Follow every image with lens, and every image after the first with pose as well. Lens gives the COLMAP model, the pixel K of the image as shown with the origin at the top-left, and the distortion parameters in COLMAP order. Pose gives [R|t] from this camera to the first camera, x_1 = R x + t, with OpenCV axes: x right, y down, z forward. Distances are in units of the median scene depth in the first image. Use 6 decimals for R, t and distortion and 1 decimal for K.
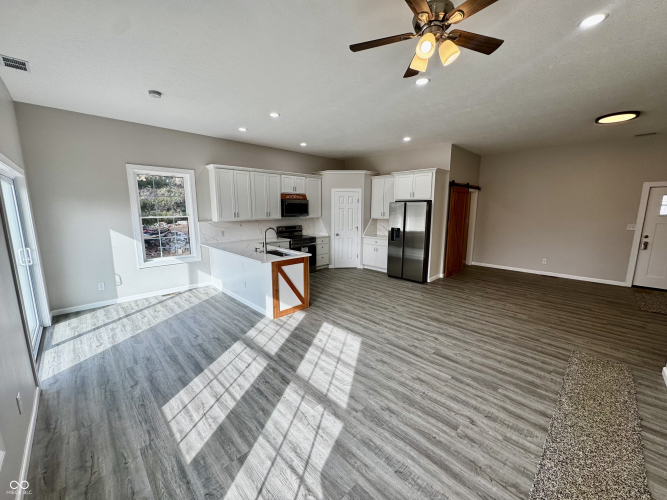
lens RADIAL K [[264.8, 0, 333.7], [0, 264.8, 250.2], [0, 0, 1]] dist [-0.001614, 0.000628]
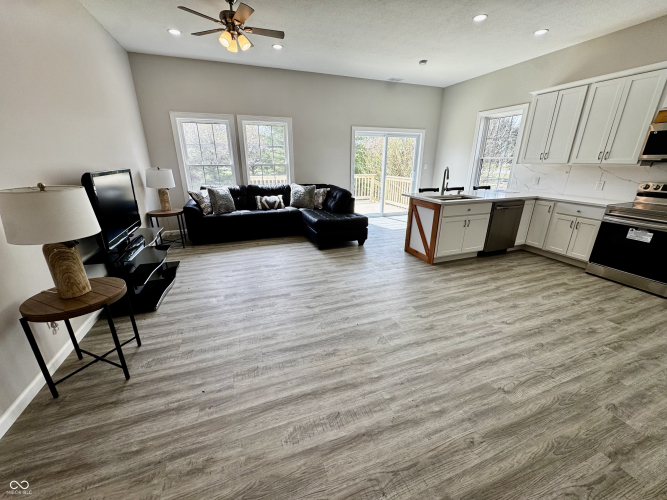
lens RADIAL K [[264.8, 0, 332.8], [0, 264.8, 250.0], [0, 0, 1]] dist [-0.001614, 0.000628]
pose [[-0.412610, 0.294274, -0.862065, 0.898785], [-0.152091, 0.910839, 0.383719, -0.127369], [0.898121, 0.289439, -0.331065, 1.154351]]
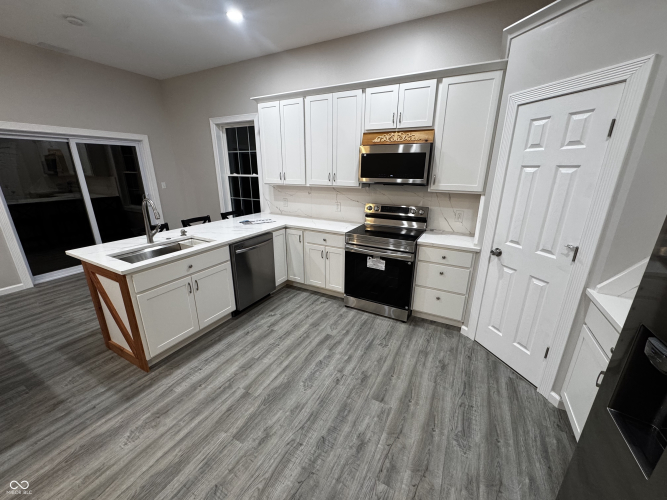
lens RADIAL K [[264.8, 0, 332.3], [0, 264.8, 250.8], [0, 0, 1]] dist [-0.001614, 0.000628]
pose [[0.291507, 0.285905, -0.912843, 0.450987], [-0.162691, 0.955204, 0.247219, -0.201844], [0.942632, 0.076445, 0.324963, 1.347325]]
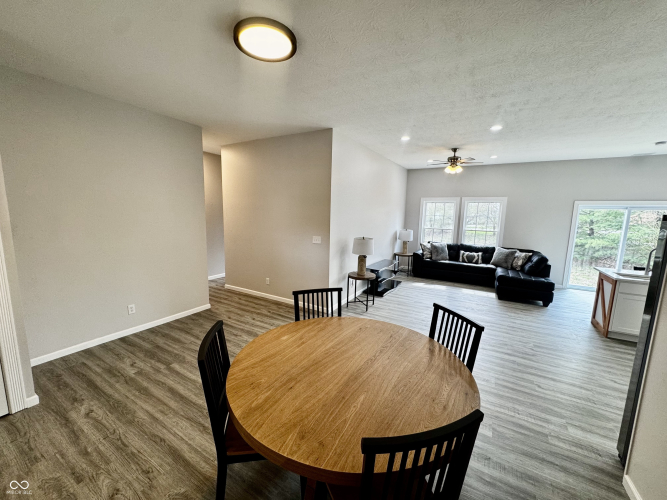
lens RADIAL K [[264.8, 0, 332.5], [0, 264.8, 249.7], [0, 0, 1]] dist [-0.001614, 0.000628]
pose [[-0.966048, 0.015021, -0.257924, 1.184993], [-0.064323, 0.952891, 0.296415, -0.311067], [0.250226, 0.302942, -0.919572, 1.756560]]
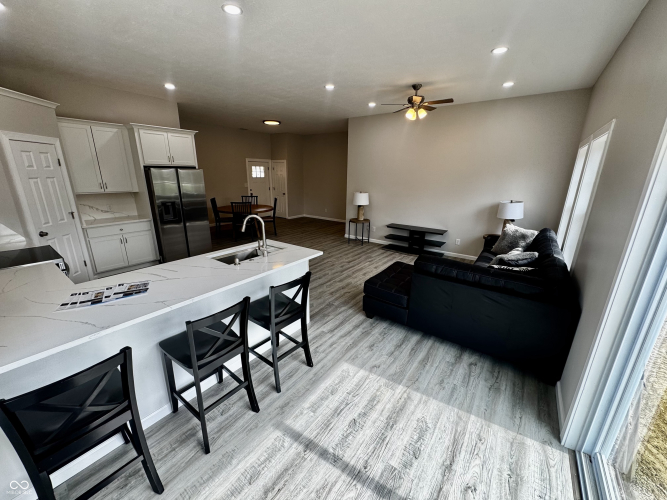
lens RADIAL K [[264.8, 0, 333.5], [0, 264.8, 249.8], [0, 0, 1]] dist [-0.001614, 0.000628]
pose [[-0.156021, -0.282378, 0.946531, -0.995099], [0.146016, 0.941144, 0.304840, -0.191552], [-0.976902, 0.185770, -0.105606, 1.023970]]
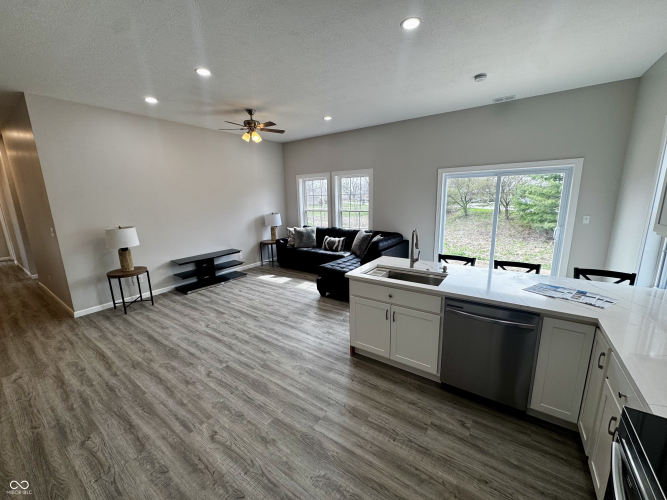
lens RADIAL K [[264.8, 0, 333.3], [0, 264.8, 249.3], [0, 0, 1]] dist [-0.001614, 0.000628]
pose [[-0.984233, 0.056843, -0.167492, 0.047723], [-0.005933, 0.935809, 0.352456, -0.292140], [0.176775, 0.347893, -0.920718, 1.761091]]
